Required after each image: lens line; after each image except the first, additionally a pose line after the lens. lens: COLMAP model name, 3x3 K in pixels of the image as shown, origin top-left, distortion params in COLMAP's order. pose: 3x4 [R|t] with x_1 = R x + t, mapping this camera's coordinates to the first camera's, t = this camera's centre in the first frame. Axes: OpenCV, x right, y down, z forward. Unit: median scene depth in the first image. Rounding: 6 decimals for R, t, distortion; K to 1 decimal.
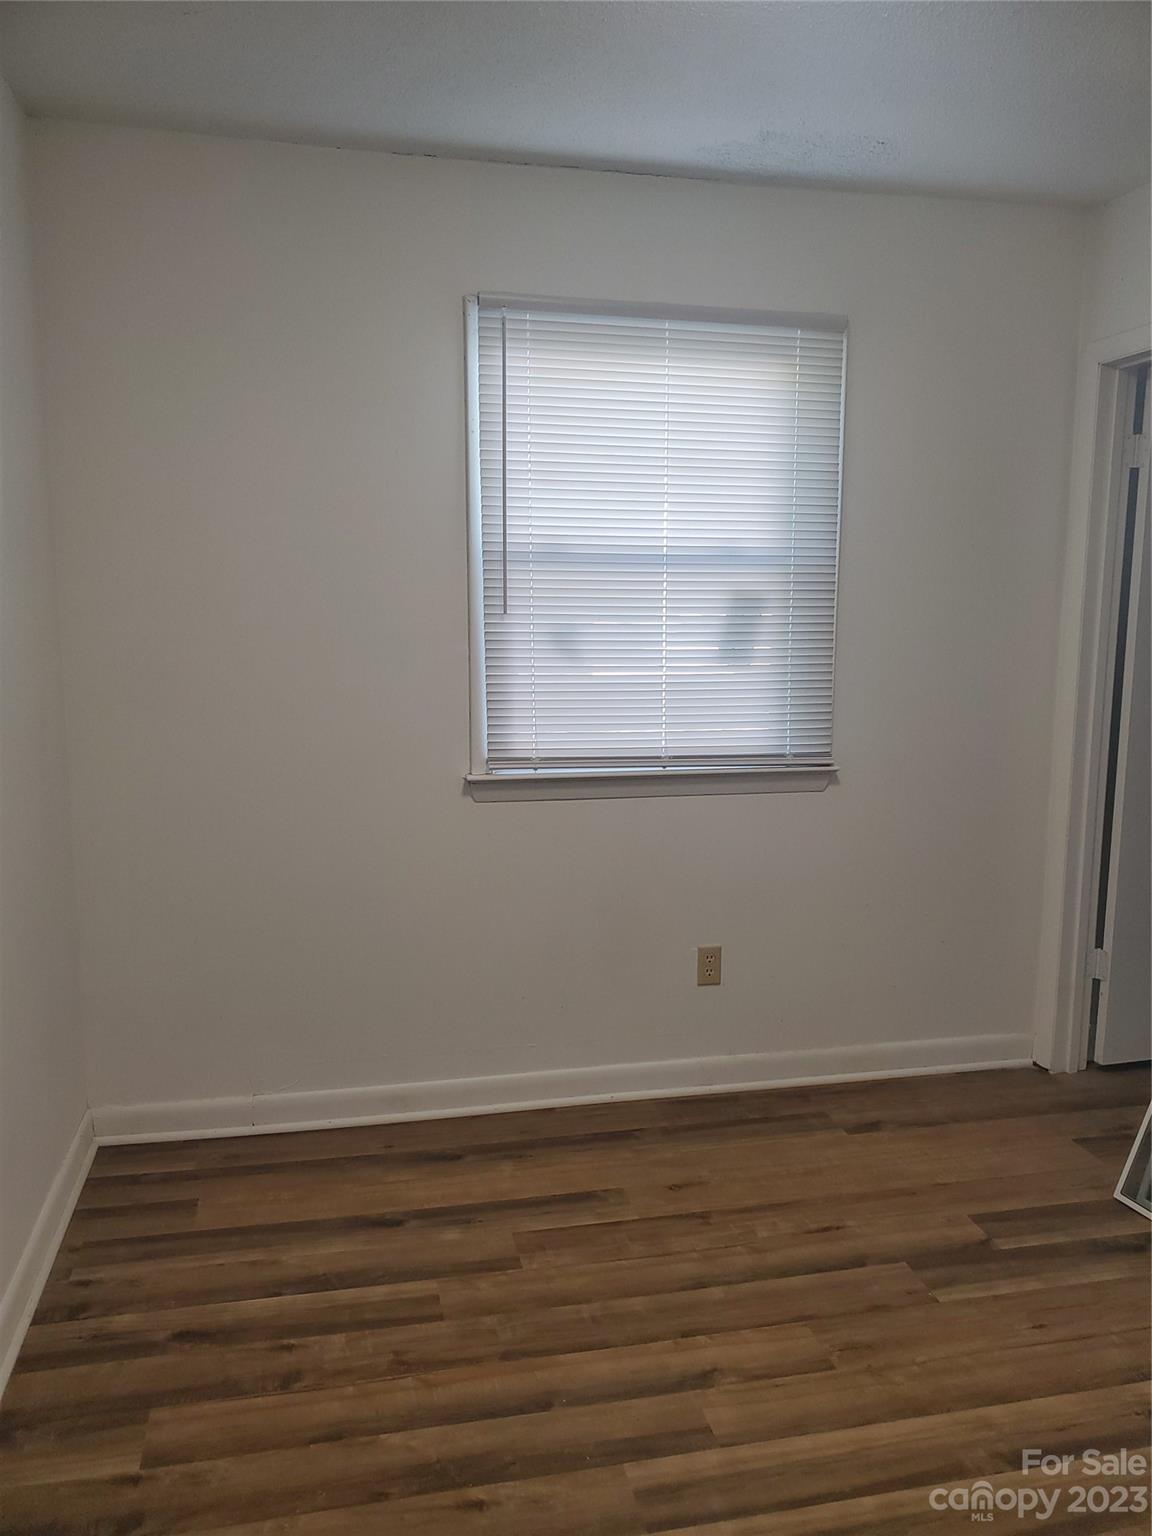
lens RADIAL K [[1207.4, 0, 580.2], [0, 1207.4, 769.9], [0, 0, 1]] dist [-0.002797, -0.008601]
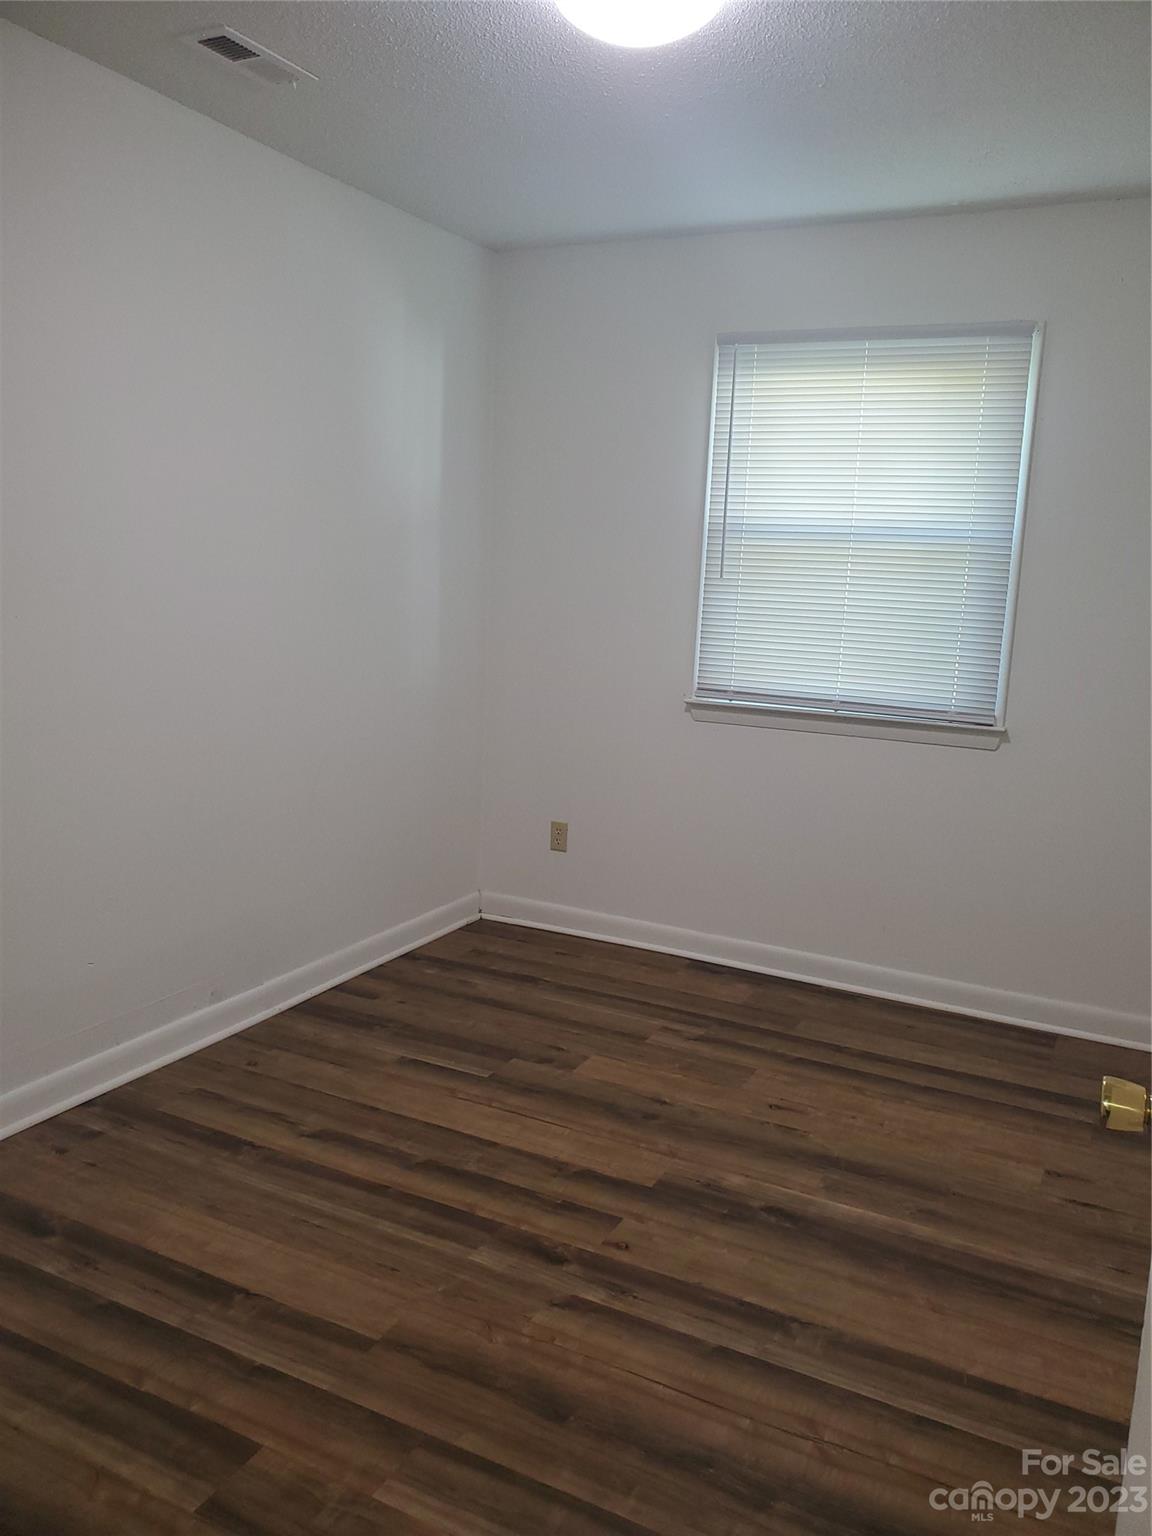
lens RADIAL K [[1207.4, 0, 572.9], [0, 1207.4, 768.6], [0, 0, 1]] dist [-0.002797, -0.008601]
pose [[0.760021, 0.139203, -0.634816, 0.670863], [-0.120002, 0.990054, 0.073431, -0.000521], [0.638724, 0.020370, 0.769166, -0.111214]]
